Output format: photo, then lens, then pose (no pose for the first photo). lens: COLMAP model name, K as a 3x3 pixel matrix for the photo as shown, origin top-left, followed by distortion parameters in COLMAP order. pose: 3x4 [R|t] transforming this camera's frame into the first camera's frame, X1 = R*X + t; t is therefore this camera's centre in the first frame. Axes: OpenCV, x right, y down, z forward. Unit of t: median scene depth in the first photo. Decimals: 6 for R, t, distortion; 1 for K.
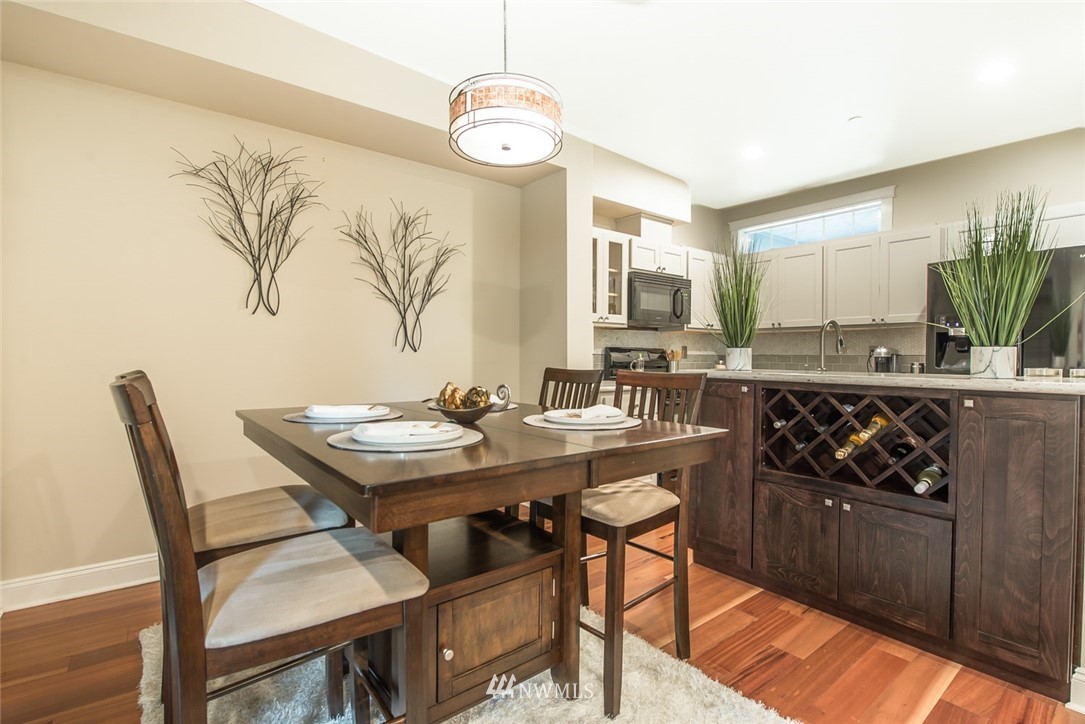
lens RADIAL K [[497.2, 0, 542.5], [0, 497.2, 362.0], [0, 0, 1]] dist [-0.012080, -0.000182]
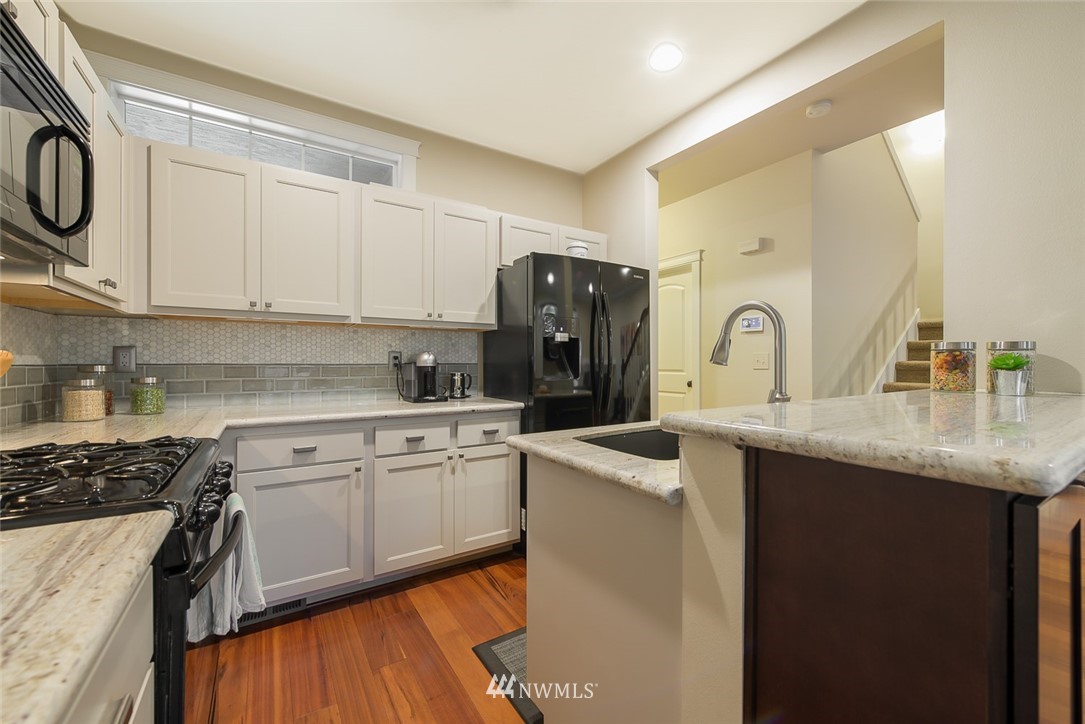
lens RADIAL K [[428.2, 0, 552.5], [0, 428.2, 360.9], [0, 0, 1]] dist [0.001116, -0.000252]
pose [[0.084559, -0.002372, 0.996416, 0.084060], [0.012710, 0.999918, 0.001302, -0.021172], [-0.996337, 0.012555, 0.084582, 0.969676]]
